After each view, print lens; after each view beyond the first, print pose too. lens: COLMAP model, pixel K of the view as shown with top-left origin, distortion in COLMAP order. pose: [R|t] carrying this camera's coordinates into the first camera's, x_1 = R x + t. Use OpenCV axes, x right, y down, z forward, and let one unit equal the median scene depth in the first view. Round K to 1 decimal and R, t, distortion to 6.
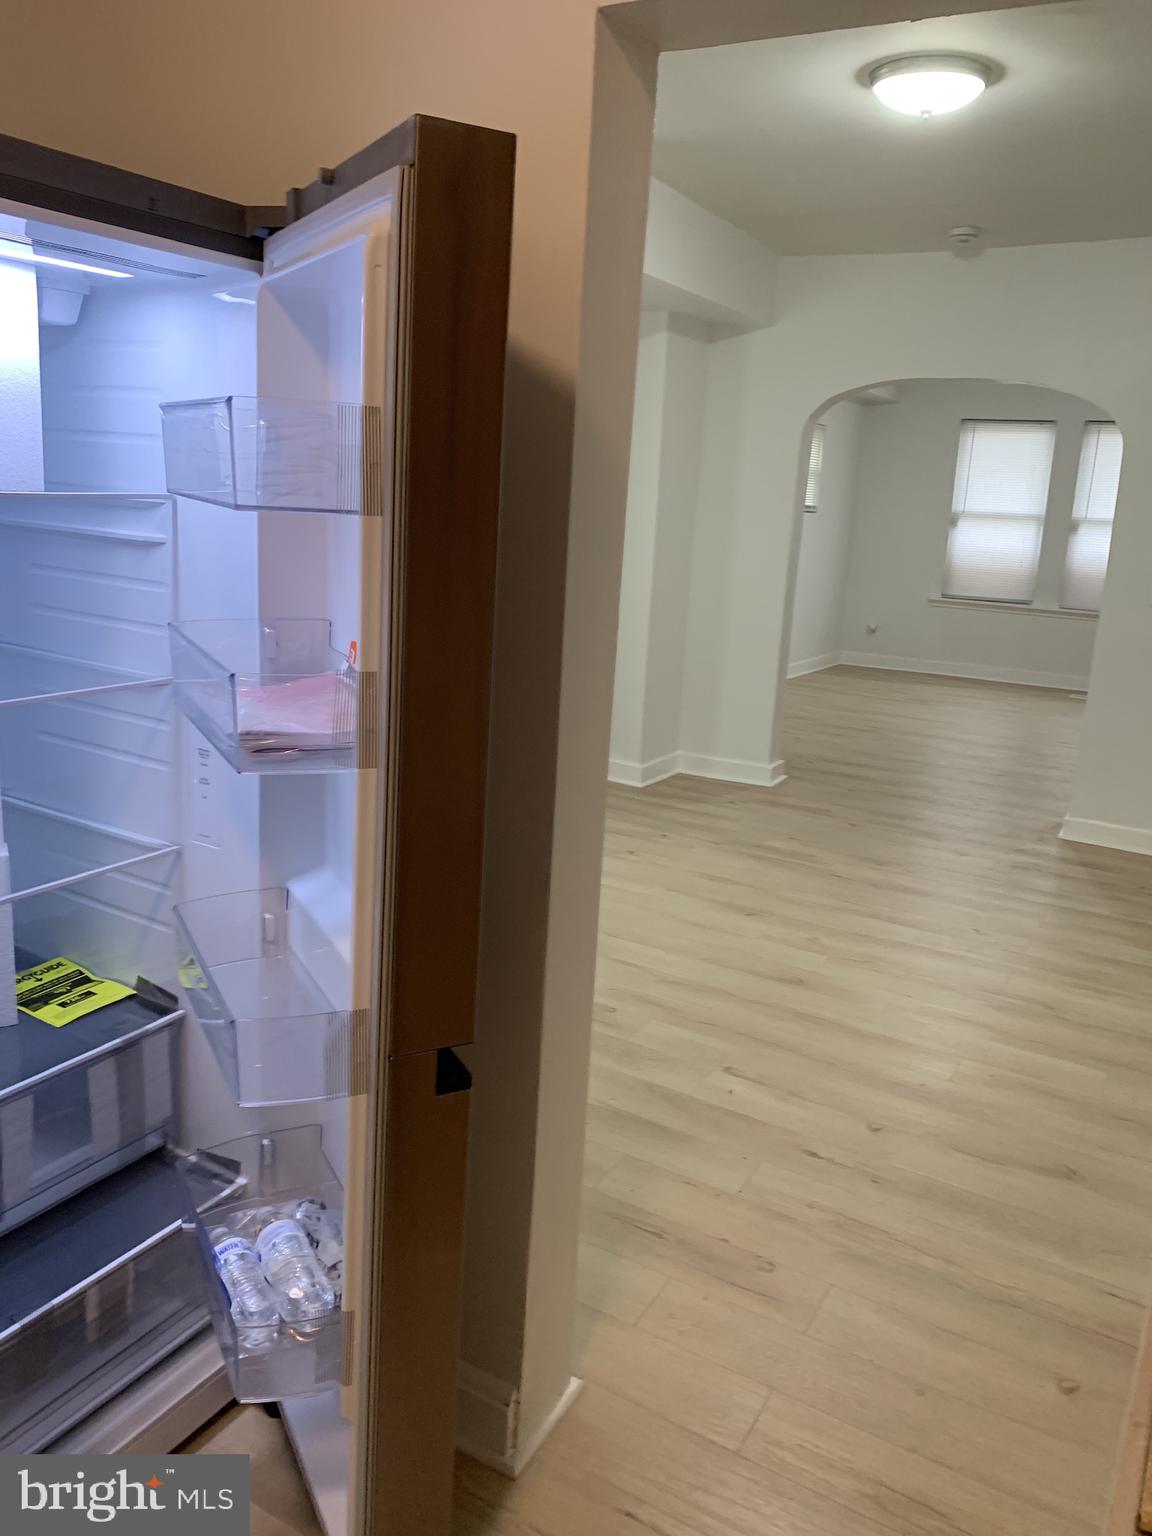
lens RADIAL K [[1169.3, 0, 575.6], [0, 1169.3, 764.8], [0, 0, 1]] dist [0.053711, -0.067533]
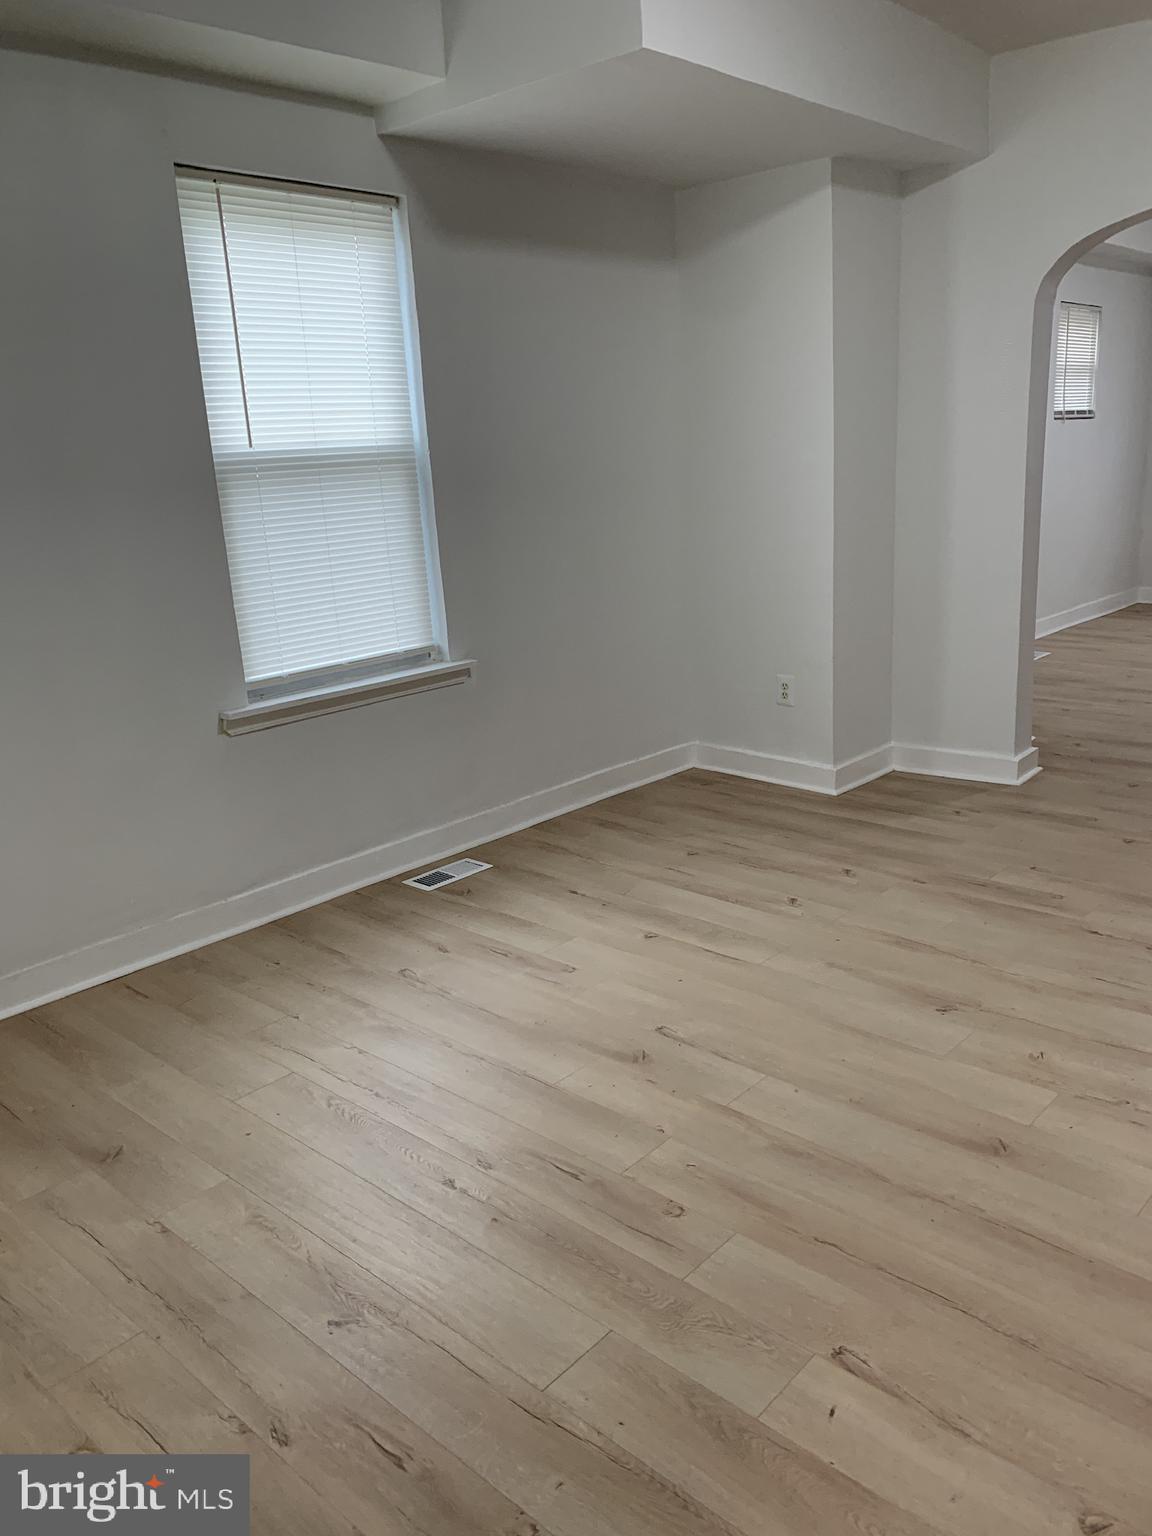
lens RADIAL K [[1169.3, 0, 618.7], [0, 1169.3, 767.8], [0, 0, 1]] dist [0.053711, -0.067533]
pose [[0.973348, -0.050869, -0.223622, 0.175465], [0.058851, 0.997840, 0.029172, -0.058007], [0.221655, -0.041555, 0.974239, 0.430490]]
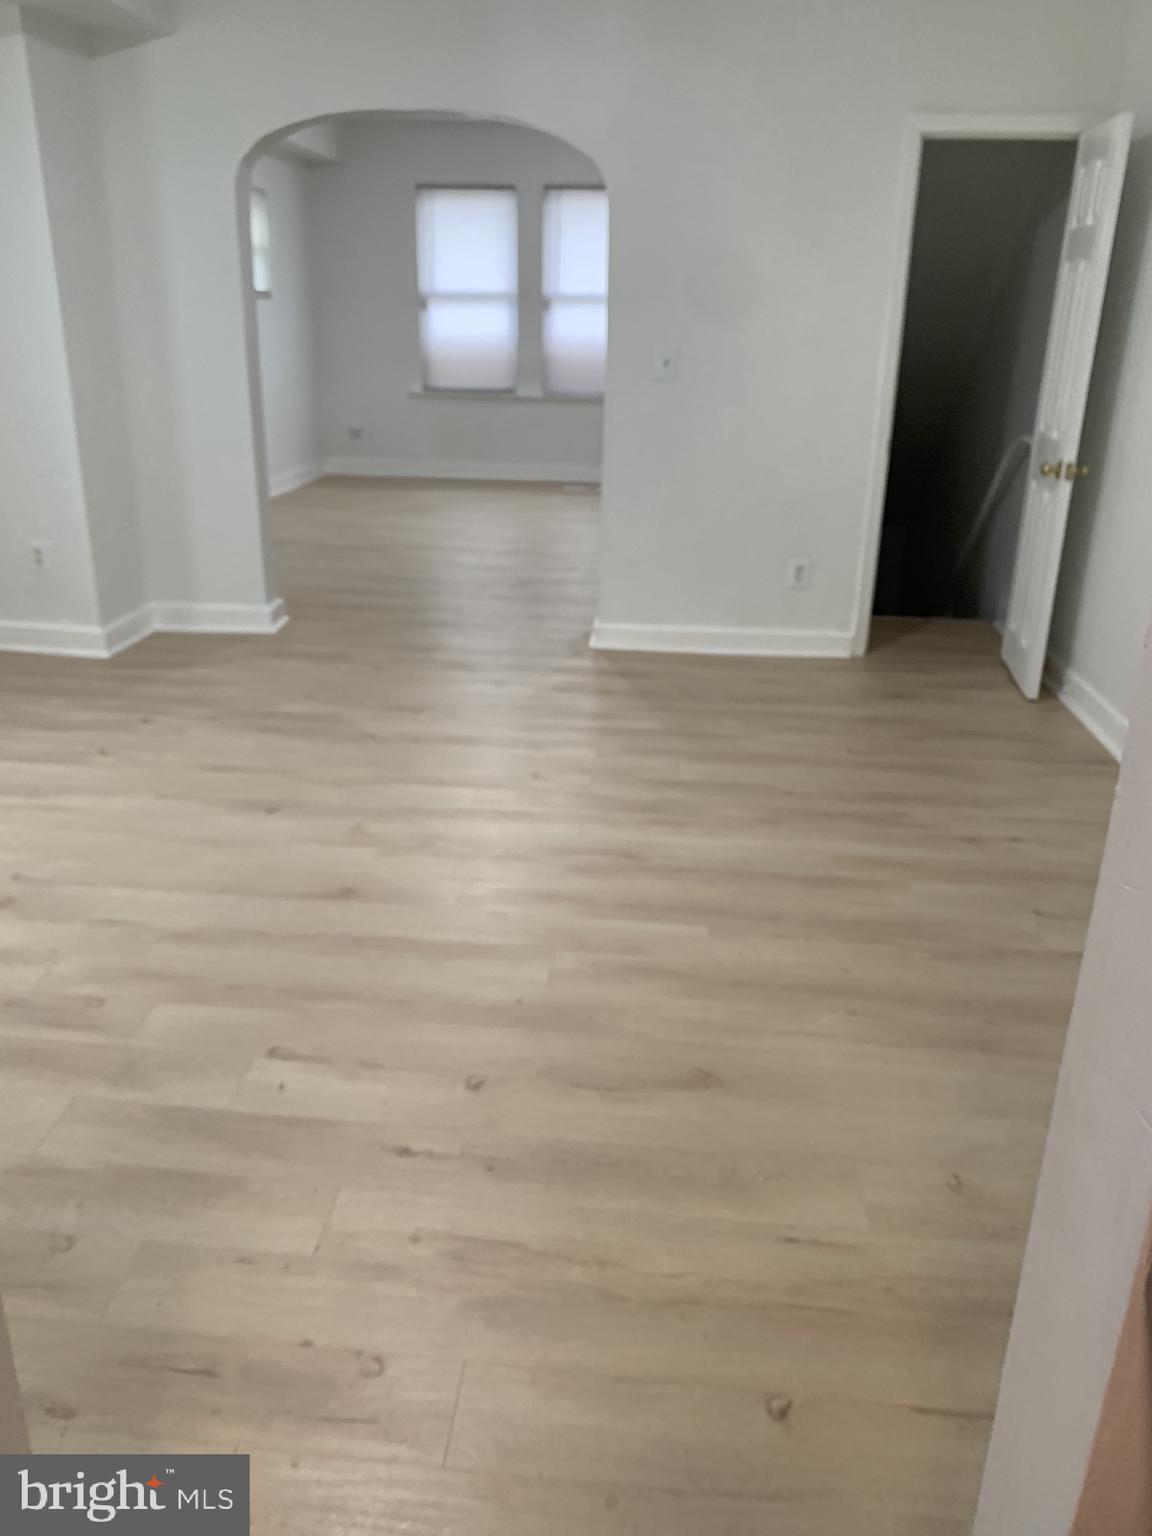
lens RADIAL K [[1169.3, 0, 561.2], [0, 1169.3, 758.9], [0, 0, 1]] dist [0.053711, -0.067533]
pose [[0.911103, -0.182458, 0.369596, 0.056311], [0.124596, 0.976653, 0.174998, -0.029318], [-0.392897, -0.113392, 0.912565, 0.284220]]
